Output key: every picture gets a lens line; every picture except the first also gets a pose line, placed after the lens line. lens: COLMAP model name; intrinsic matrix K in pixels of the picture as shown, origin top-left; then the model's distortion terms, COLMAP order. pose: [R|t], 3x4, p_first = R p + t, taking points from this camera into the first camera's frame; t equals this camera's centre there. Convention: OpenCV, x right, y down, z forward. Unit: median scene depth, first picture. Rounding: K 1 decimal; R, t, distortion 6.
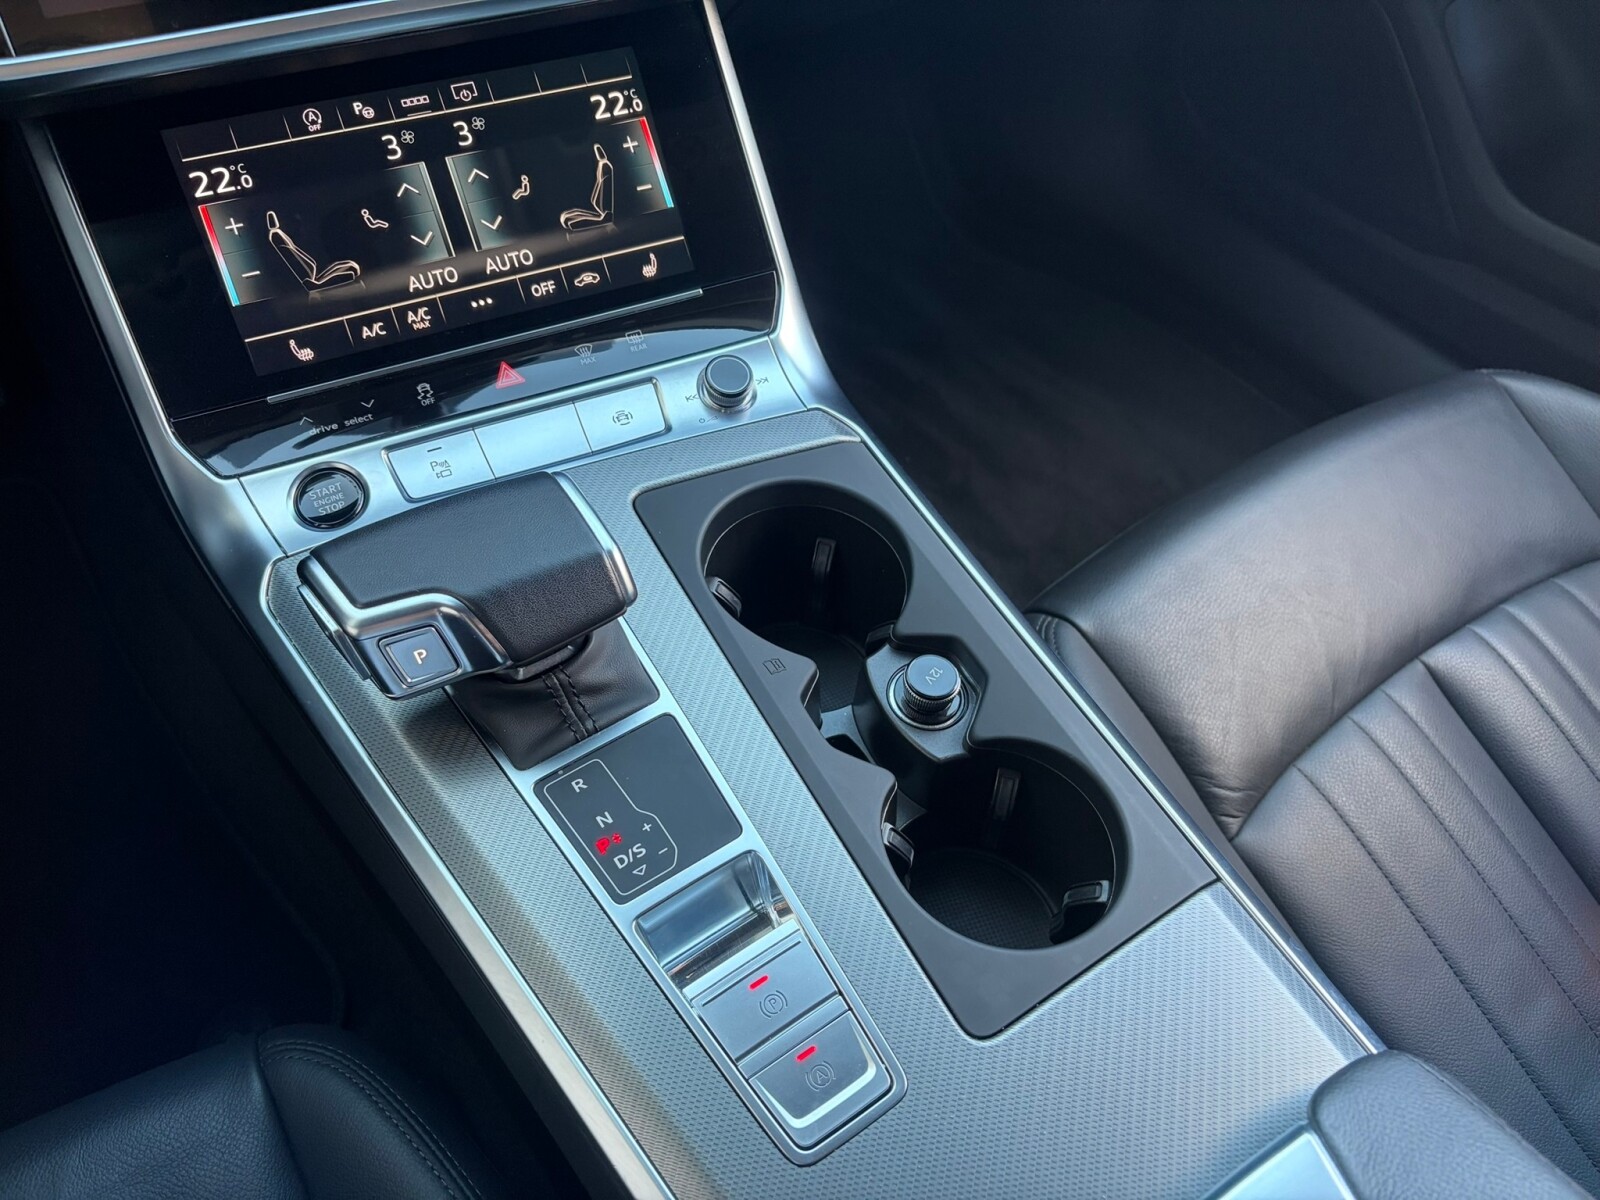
lens RADIAL K [[1217.1, 0, 794.6], [0, 1217.1, 592.3], [0, 0, 1]] dist [0.028781, -0.035555]
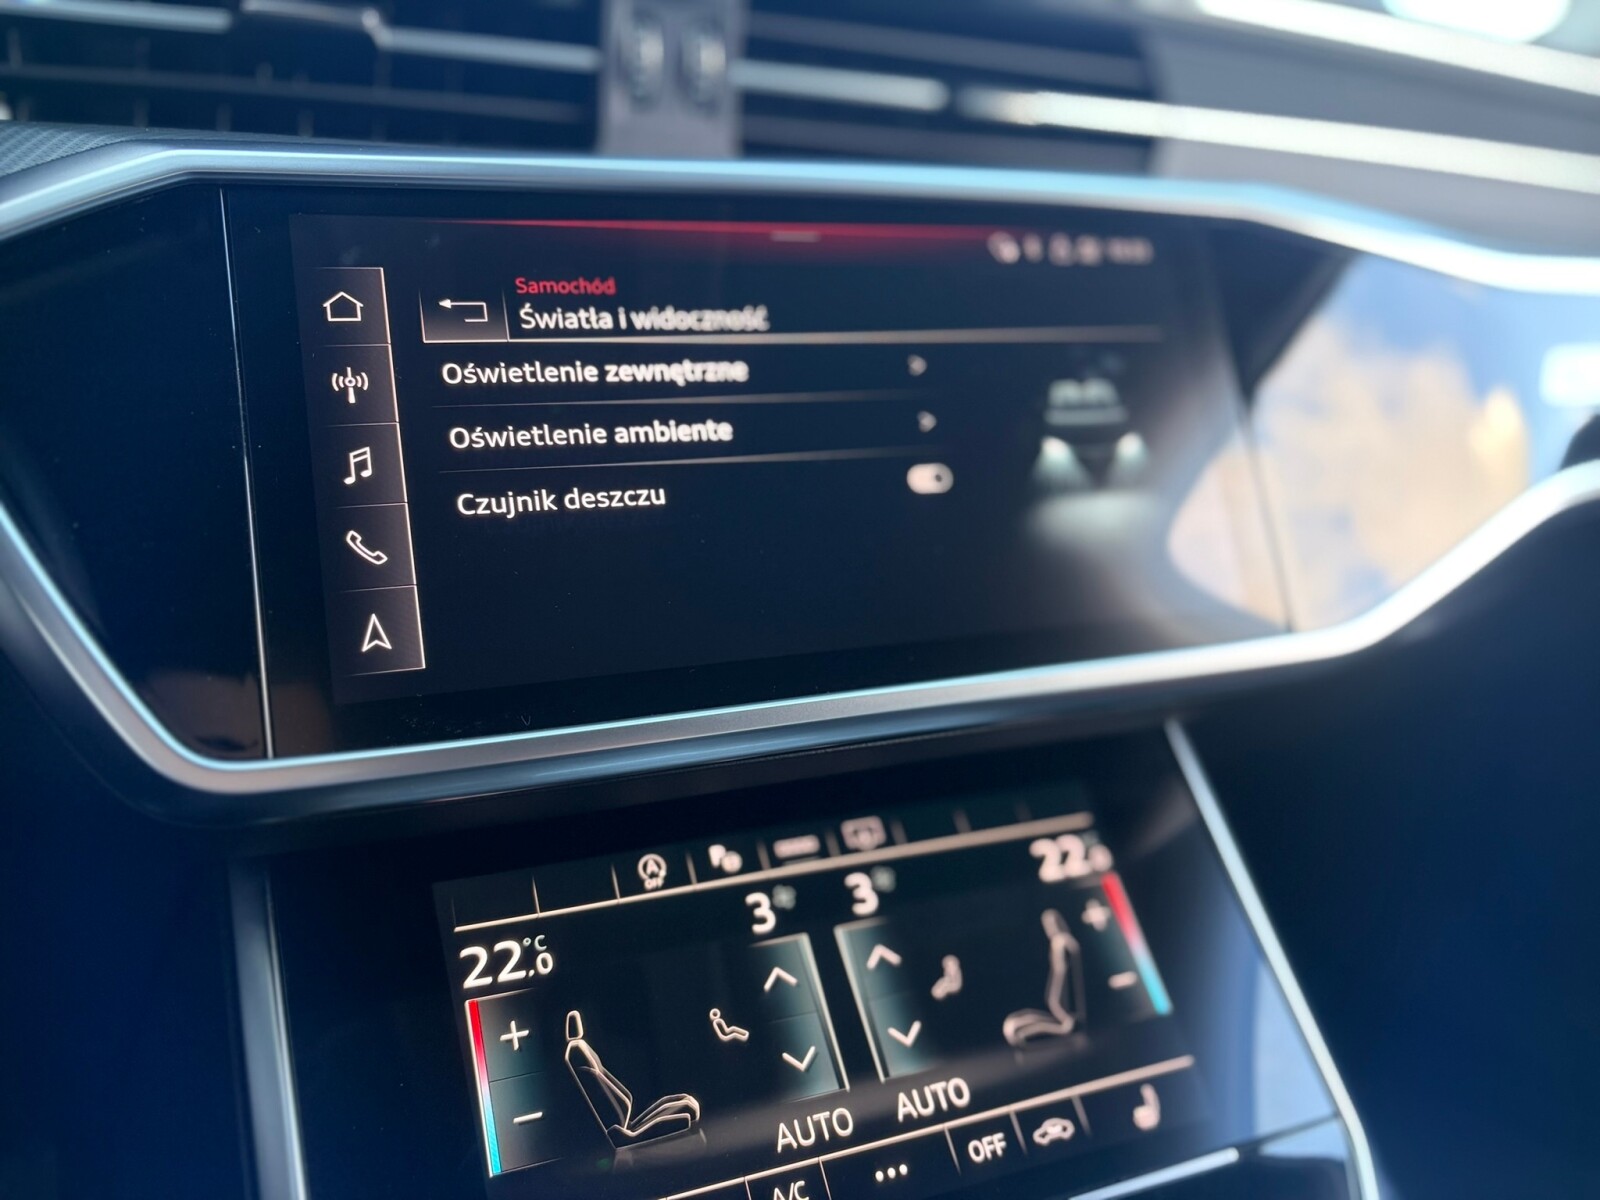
lens RADIAL K [[1217.1, 0, 795.5], [0, 1217.1, 619.2], [0, 0, 1]] dist [0.028781, -0.035555]
pose [[0.997156, -0.001574, -0.075354, -0.259817], [-0.040520, 0.831810, -0.553580, -0.133583], [0.063552, 0.555058, 0.829380, 0.370167]]
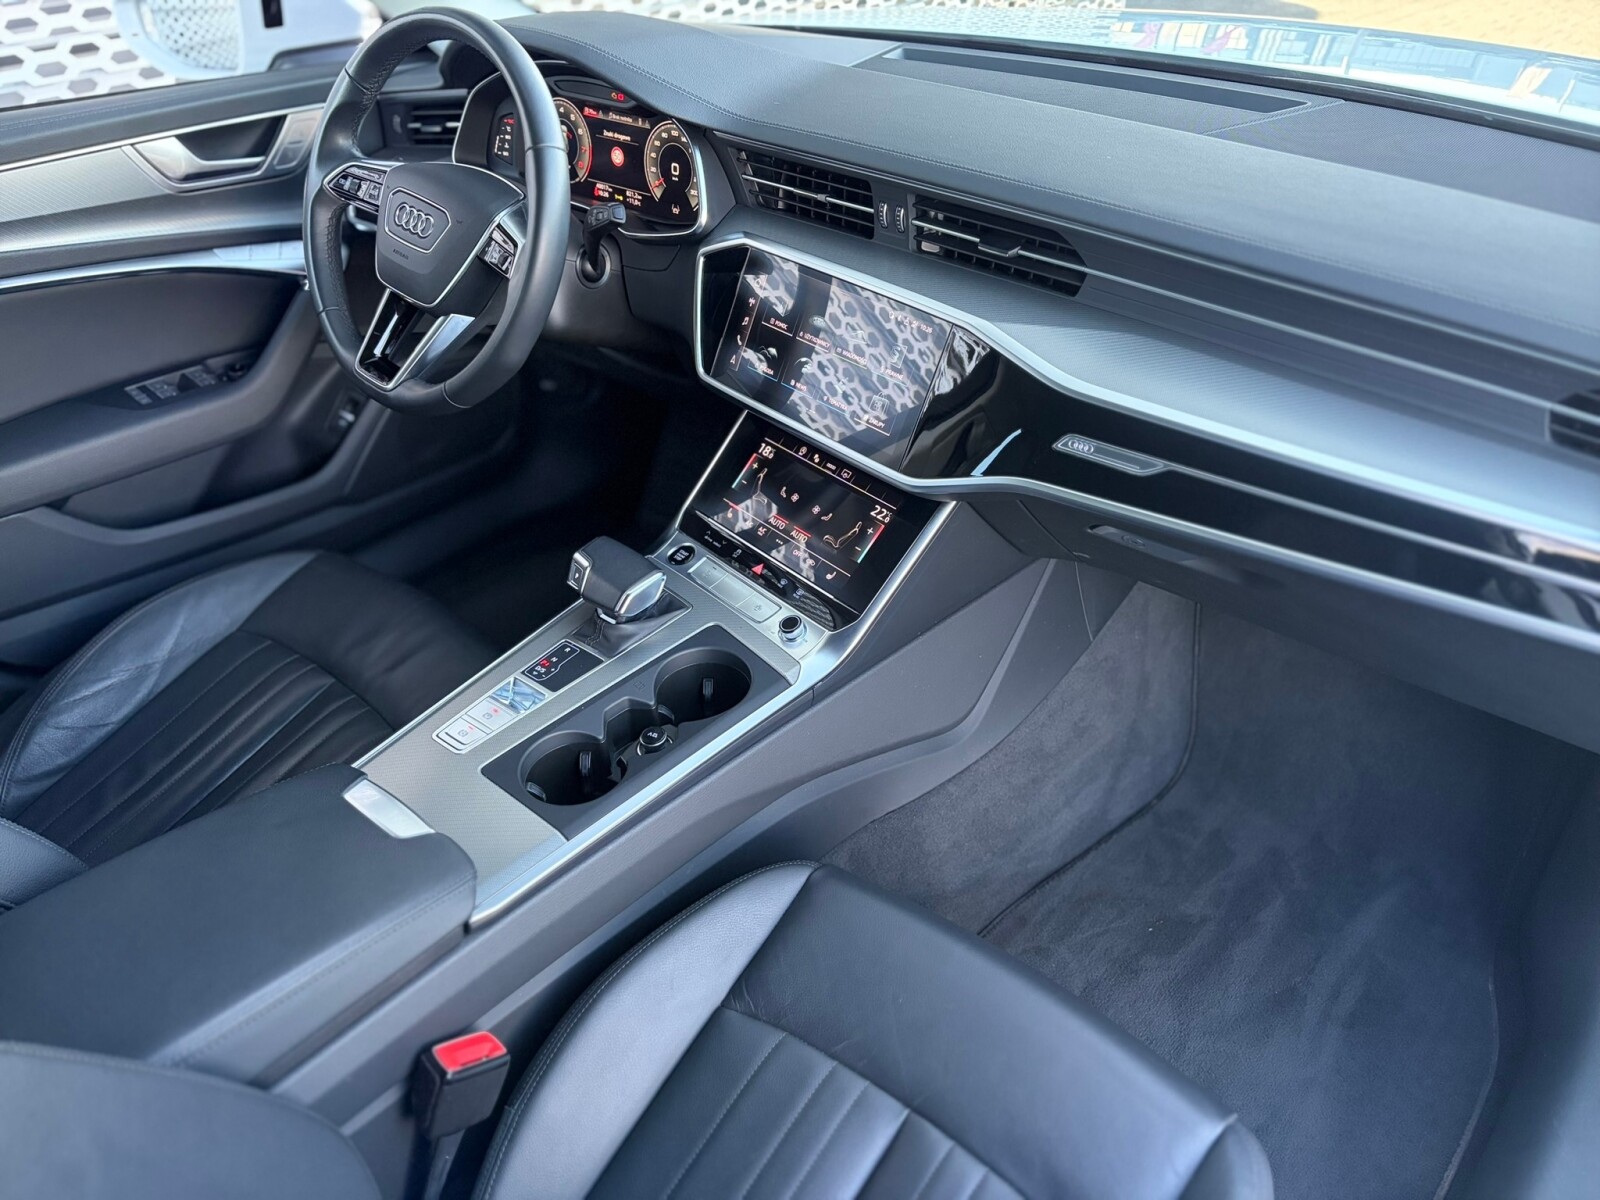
lens RADIAL K [[1217.1, 0, 776.5], [0, 1217.1, 594.6], [0, 0, 1]] dist [0.028781, -0.035555]
pose [[0.232698, 0.514347, -0.825408, 1.641344], [-0.712068, 0.668180, 0.215626, -0.654373], [0.662428, 0.537572, 0.521734, -0.111751]]
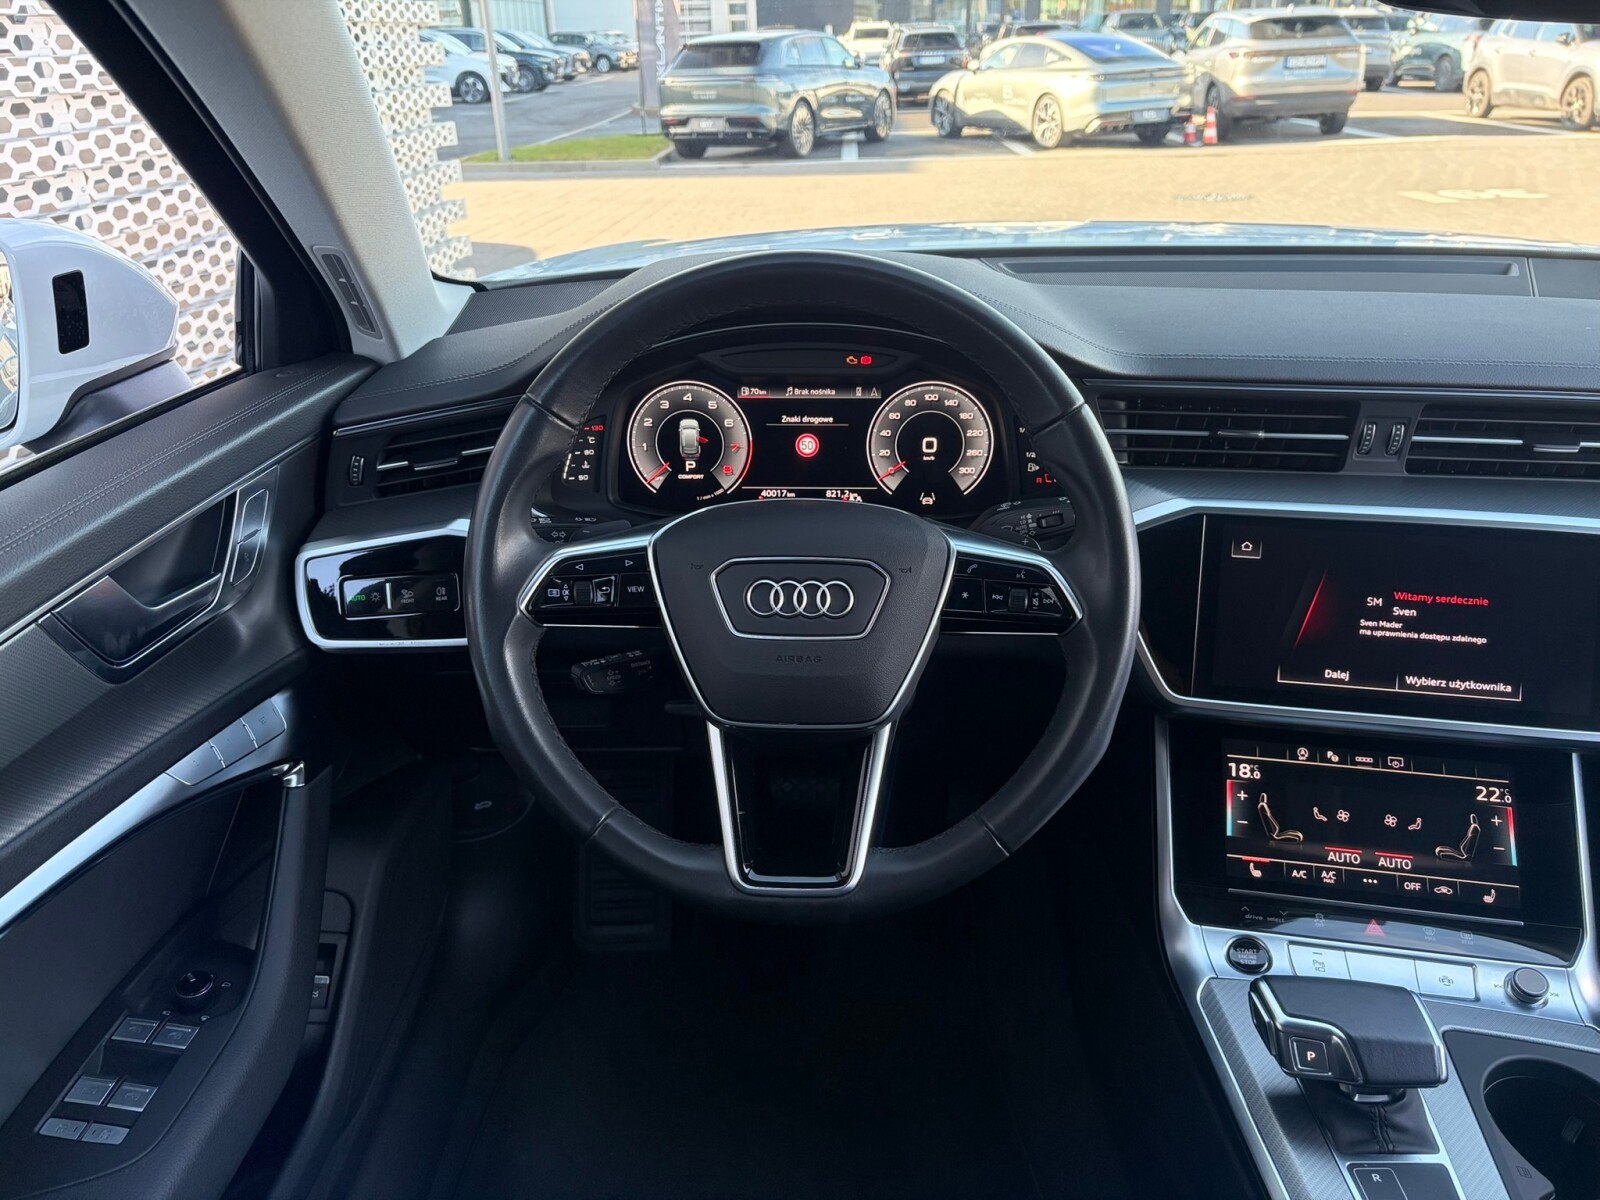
lens RADIAL K [[1217.1, 0, 782.8], [0, 1217.1, 601.6], [0, 0, 1]] dist [0.028781, -0.035555]
pose [[0.797876, 0.217857, -0.562079, -0.045097], [-0.430537, 0.858571, -0.278376, 0.237709], [0.421939, 0.464105, 0.778828, -0.785656]]
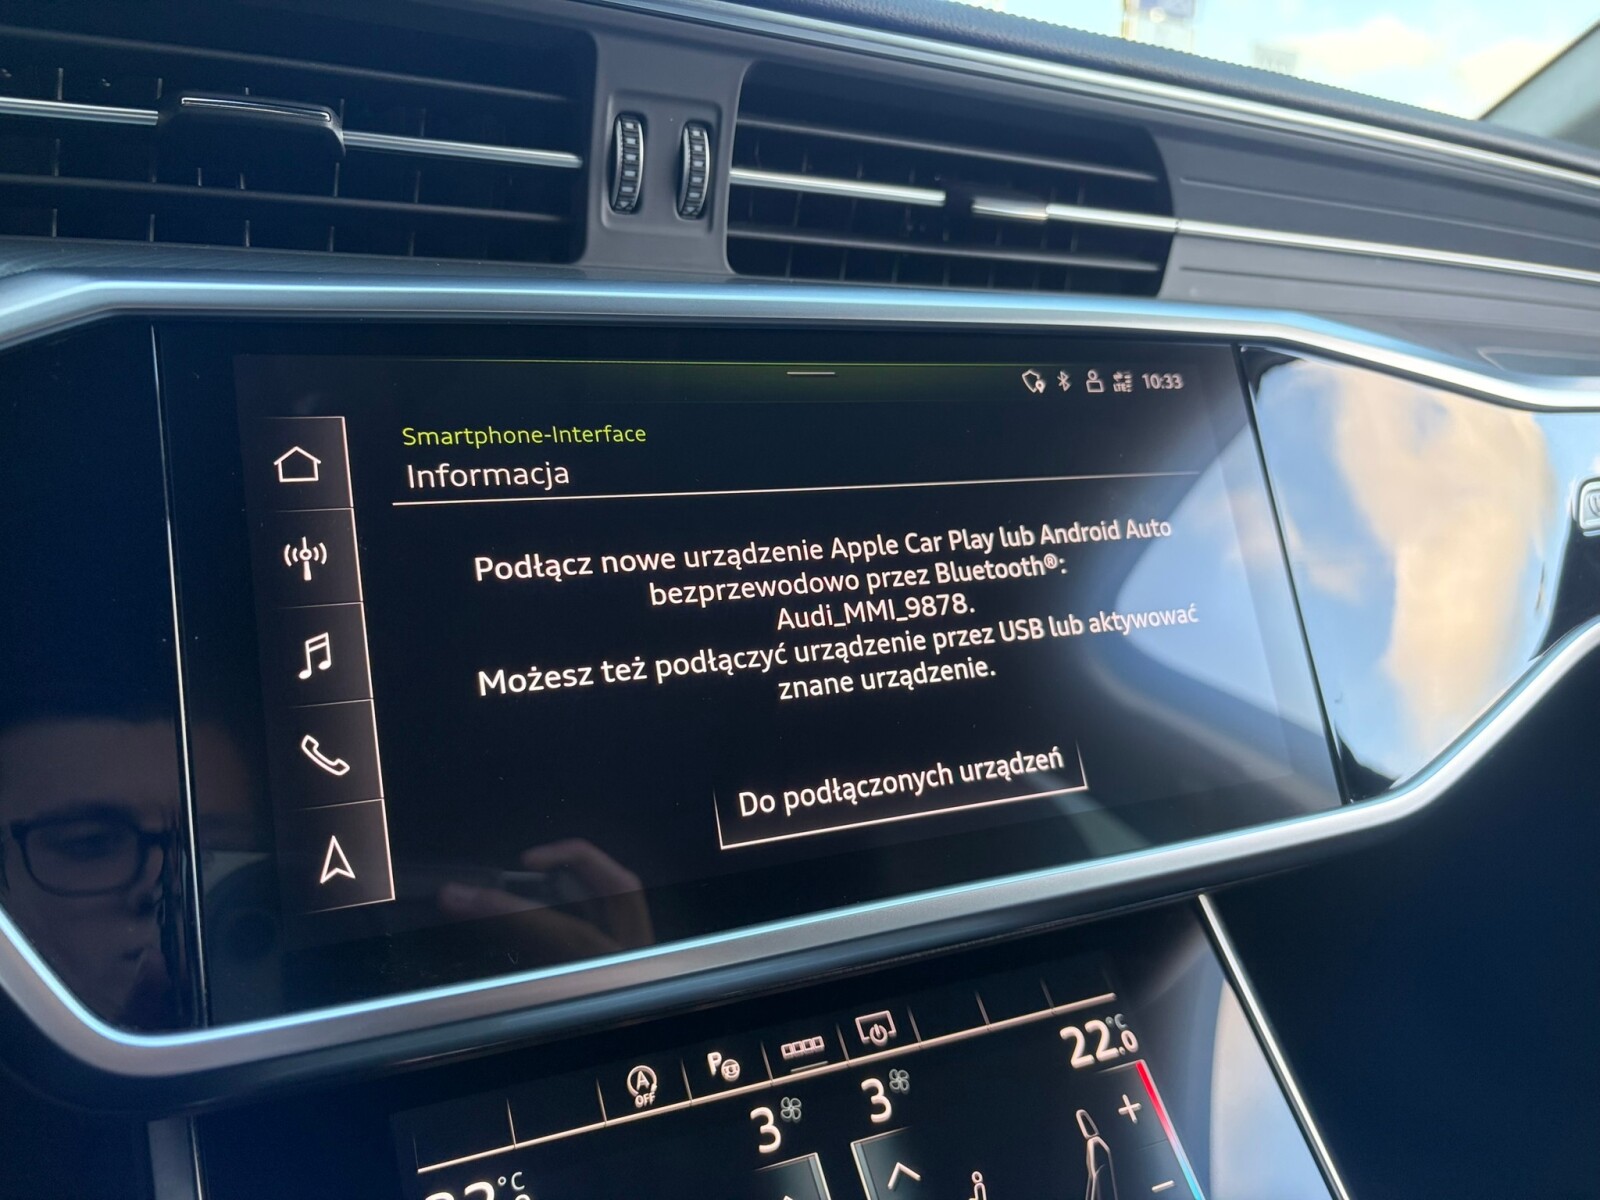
lens RADIAL K [[1217.1, 0, 784.3], [0, 1217.1, 630.4], [0, 0, 1]] dist [0.028781, -0.035555]
pose [[0.999855, -0.001460, -0.016946, -0.308760], [-0.008470, 0.821250, -0.570506, -0.227203], [0.014750, 0.570567, 0.821118, 0.390269]]
